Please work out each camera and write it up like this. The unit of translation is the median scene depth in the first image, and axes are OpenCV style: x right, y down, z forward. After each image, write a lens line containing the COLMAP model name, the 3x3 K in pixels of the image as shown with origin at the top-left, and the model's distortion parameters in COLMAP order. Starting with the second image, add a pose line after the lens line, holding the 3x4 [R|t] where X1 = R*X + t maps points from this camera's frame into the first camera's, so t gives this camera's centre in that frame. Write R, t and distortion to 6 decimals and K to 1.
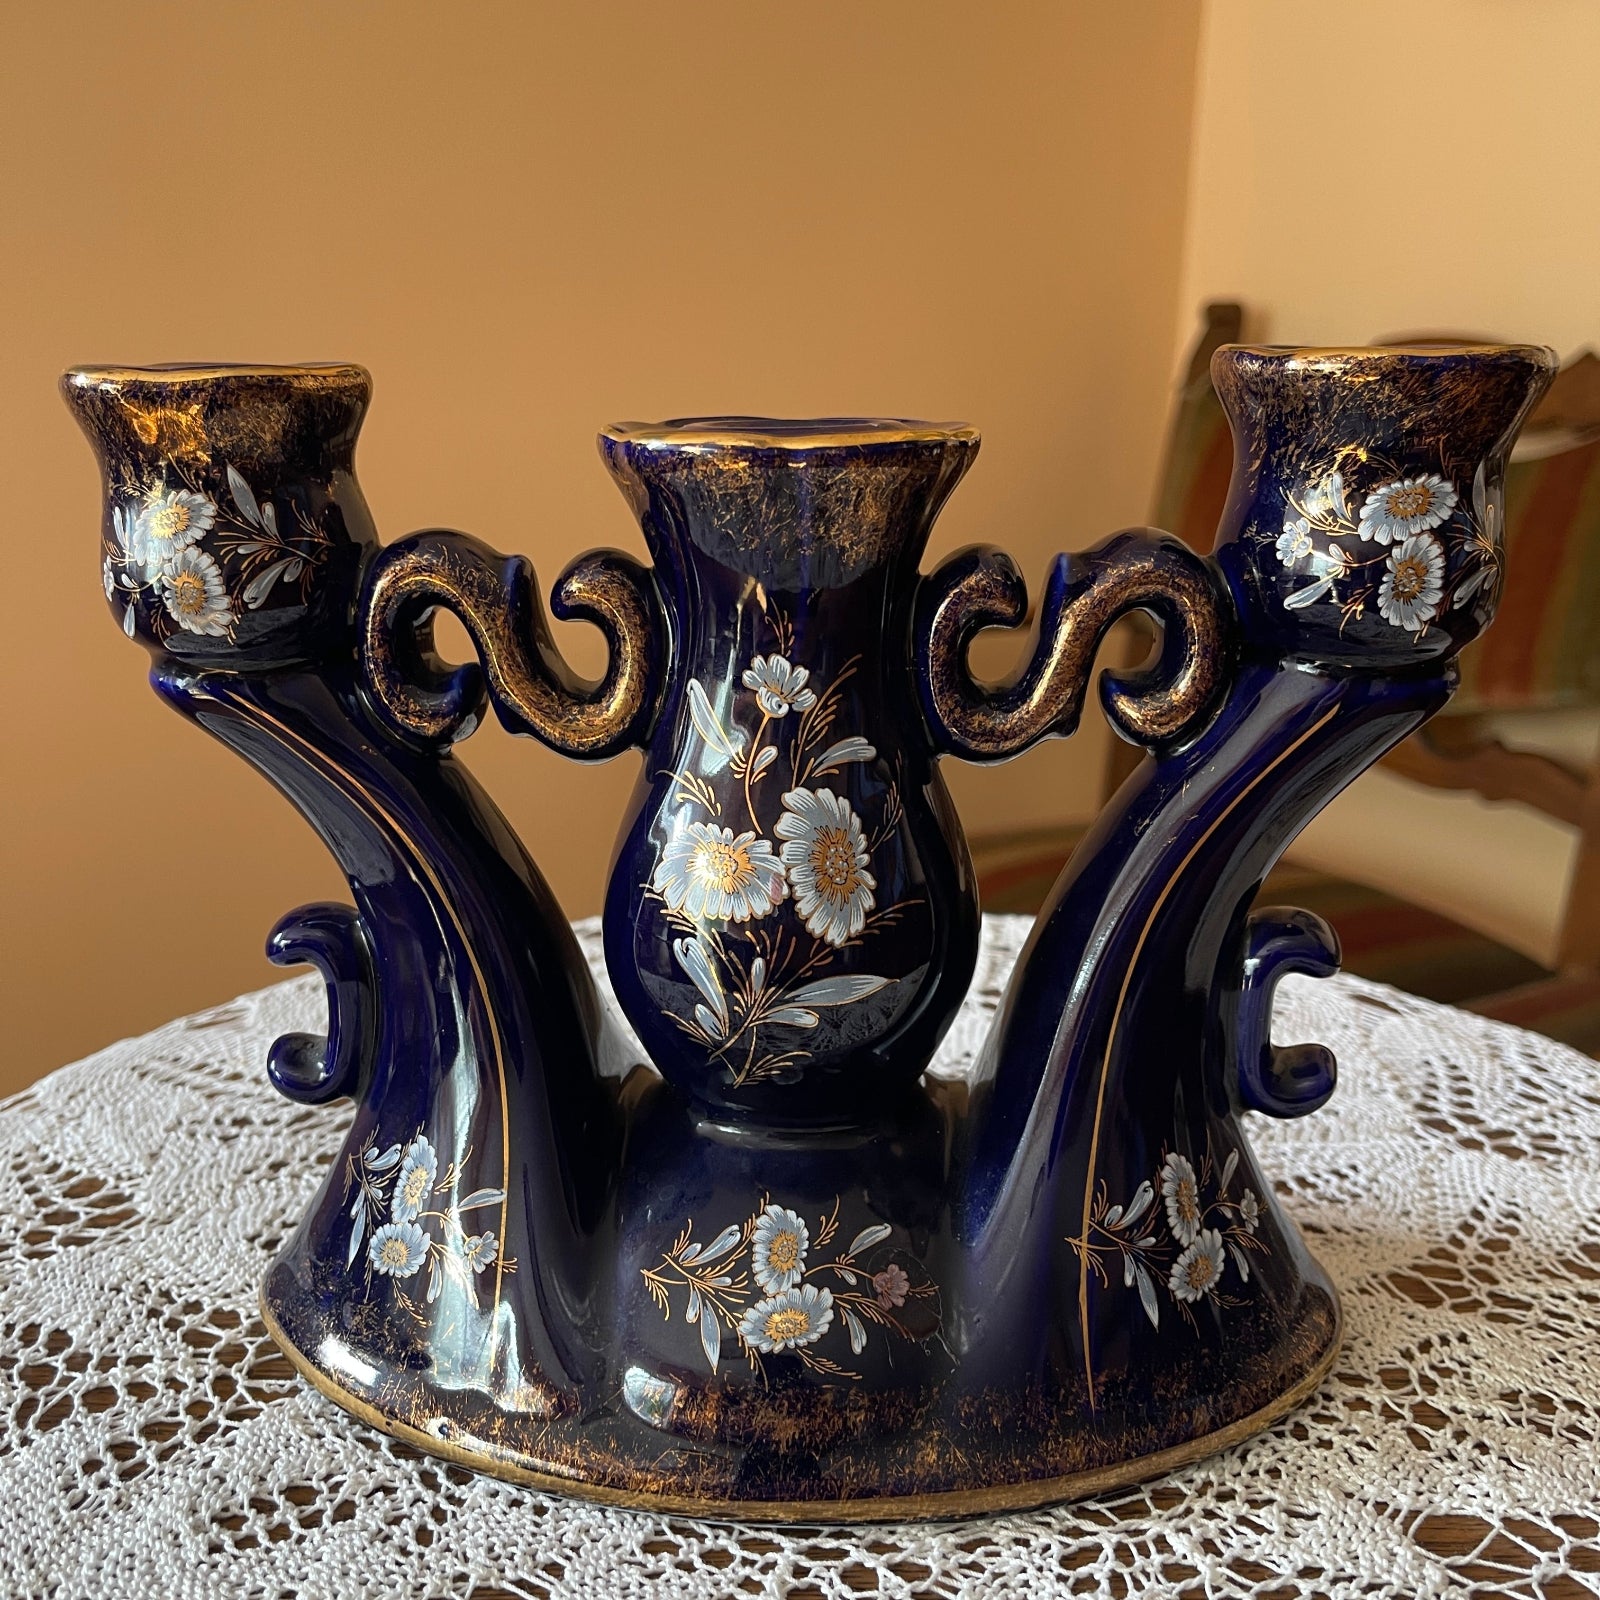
lens RADIAL K [[1537.8, 0, 800.0], [0, 1537.8, 800.0], [0, 0, 1]] dist [0.017478, -0.018339]
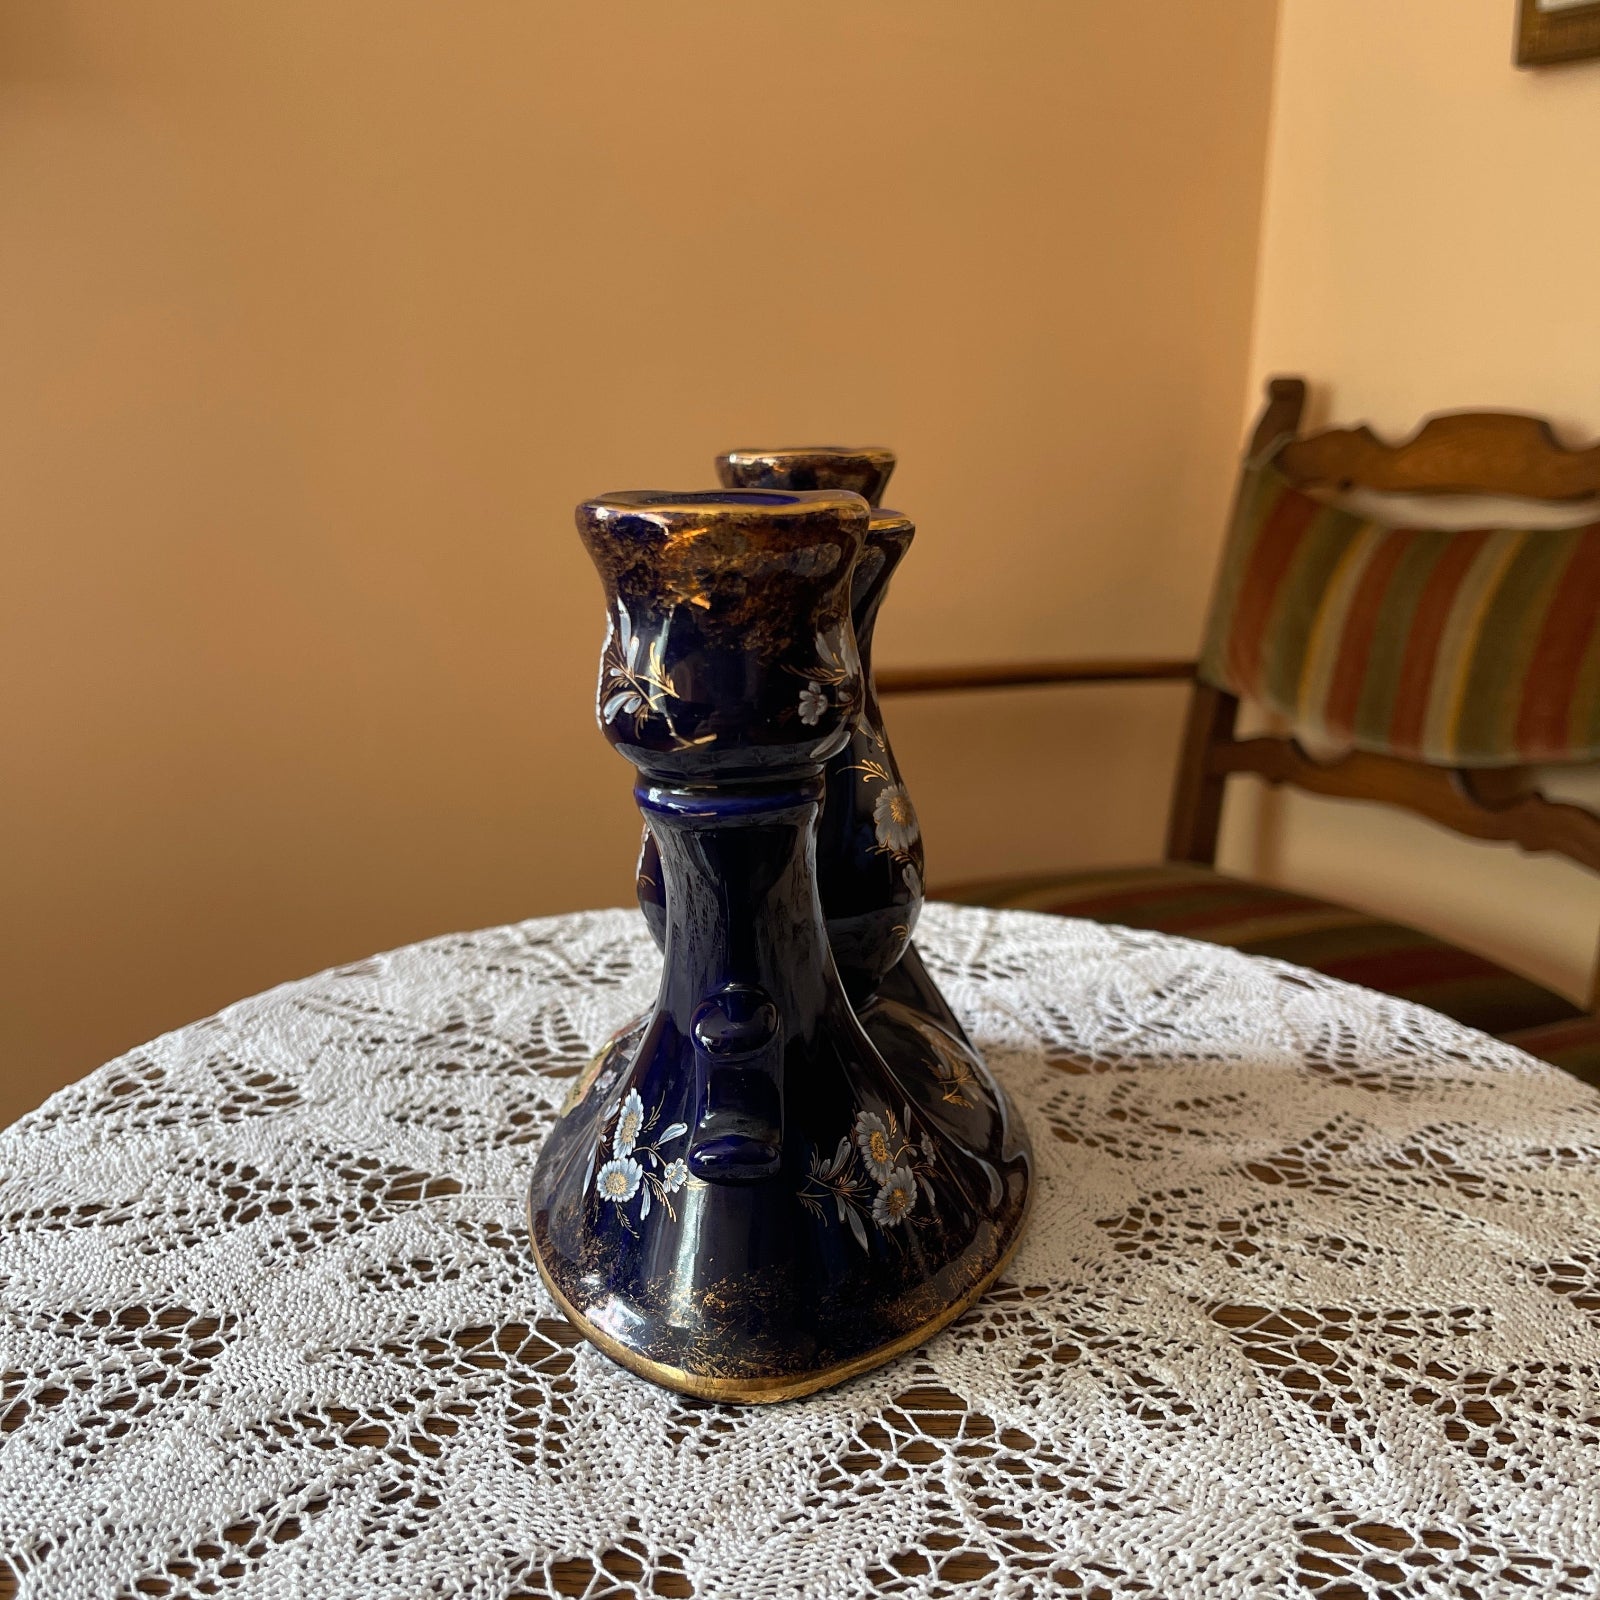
lens RADIAL K [[1537.8, 0, 800.0], [0, 1537.8, 800.0], [0, 0, 1]] dist [0.017478, -0.018339]
pose [[0.997590, 0.015913, -0.067537, 0.107422], [-0.018427, 0.999154, -0.036769, 0.068151], [0.066894, 0.037925, 0.997039, -0.389594]]
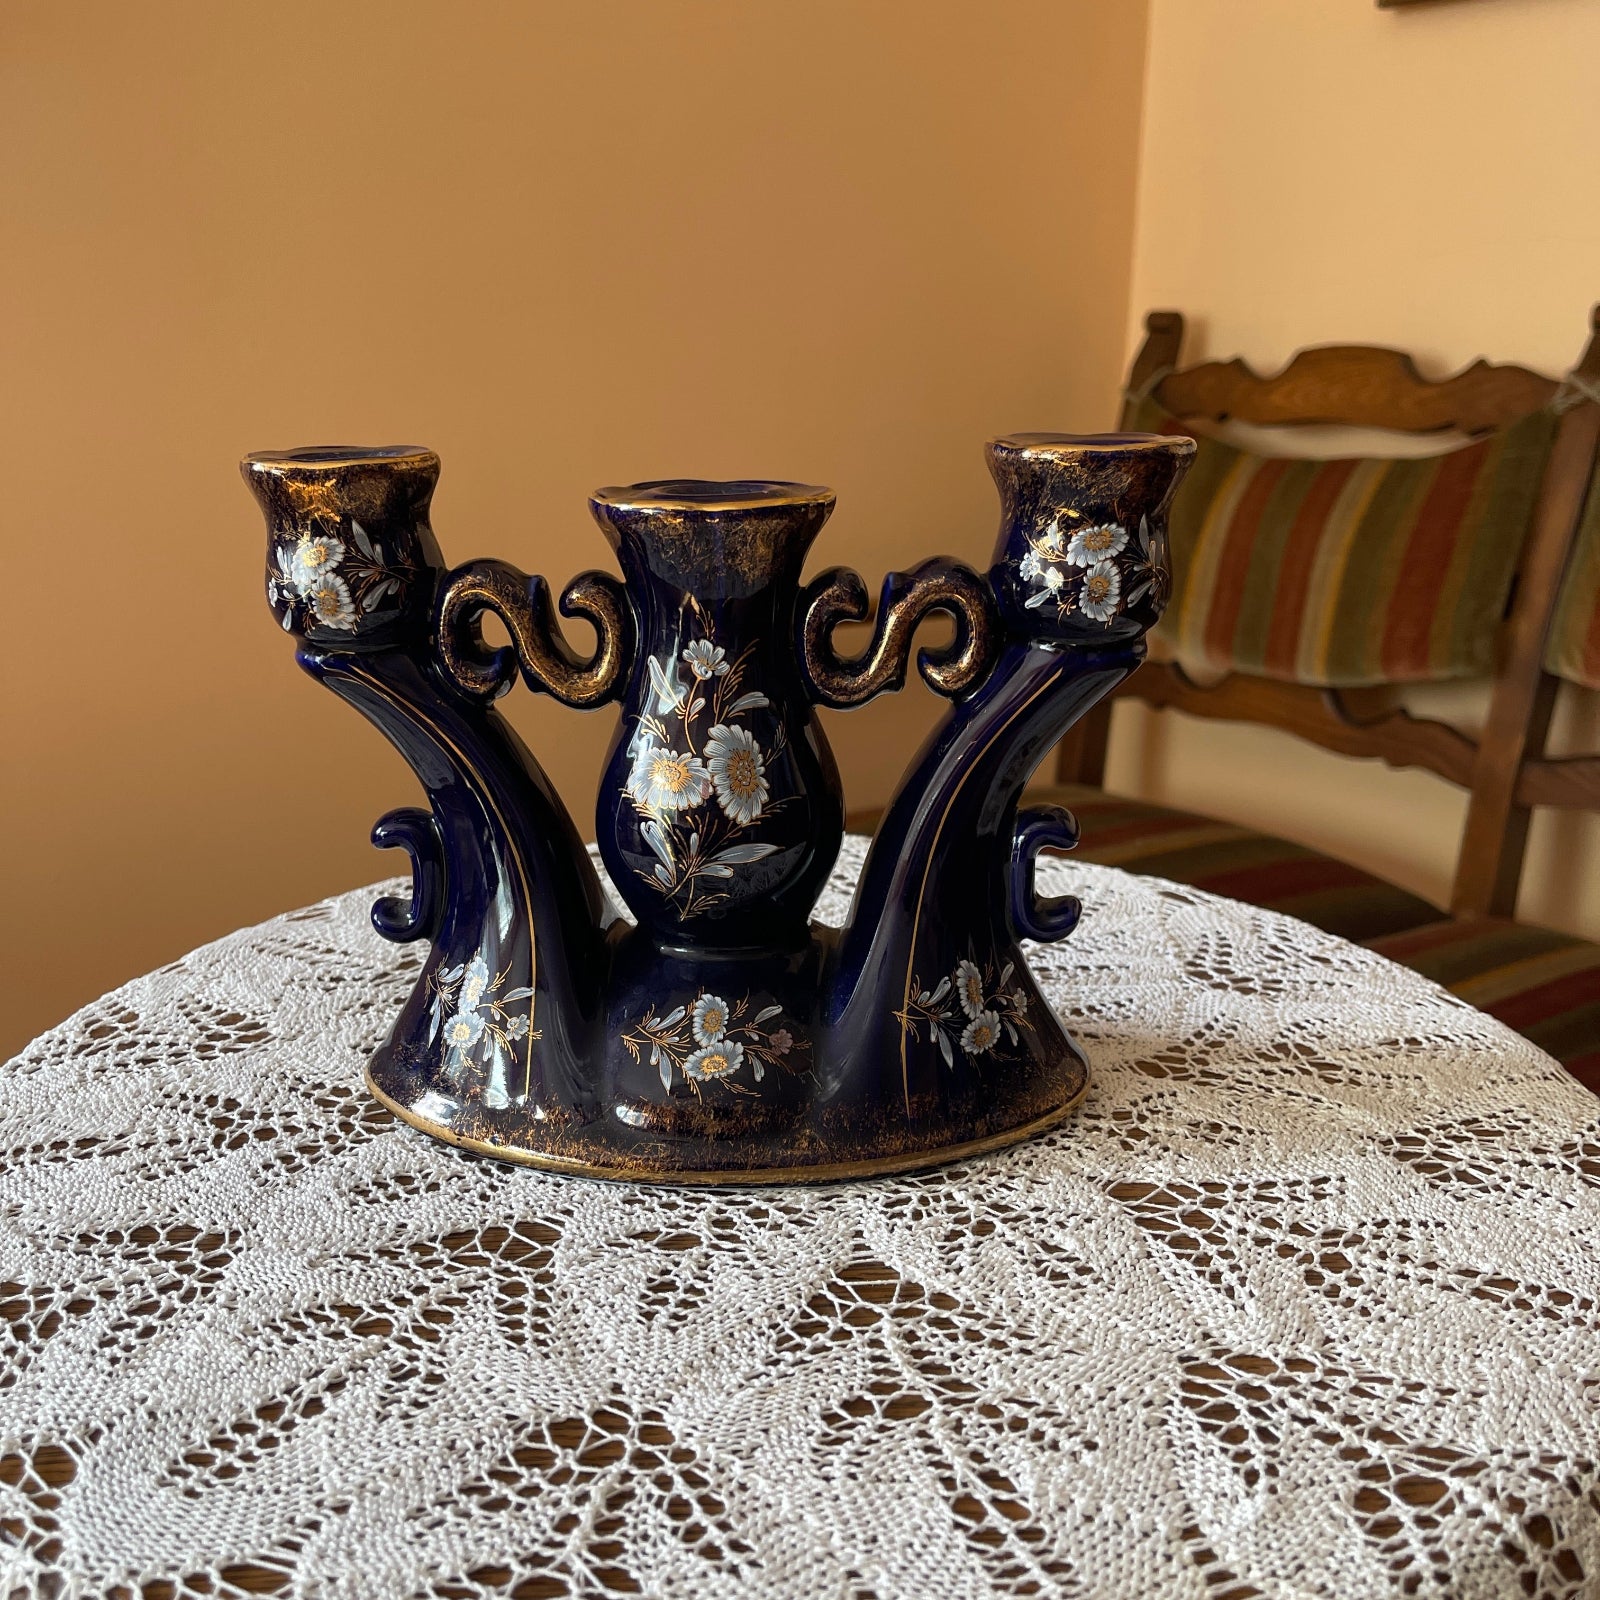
lens RADIAL K [[1524.5, 0, 800.0], [0, 1524.5, 800.0], [0, 0, 1]] dist [0.050772, -0.149039]
pose [[0.999976, -0.006902, 0.000461, 0.076869], [0.006896, 0.999909, 0.011580, 0.049487], [-0.000541, -0.011577, 0.999933, -0.530077]]
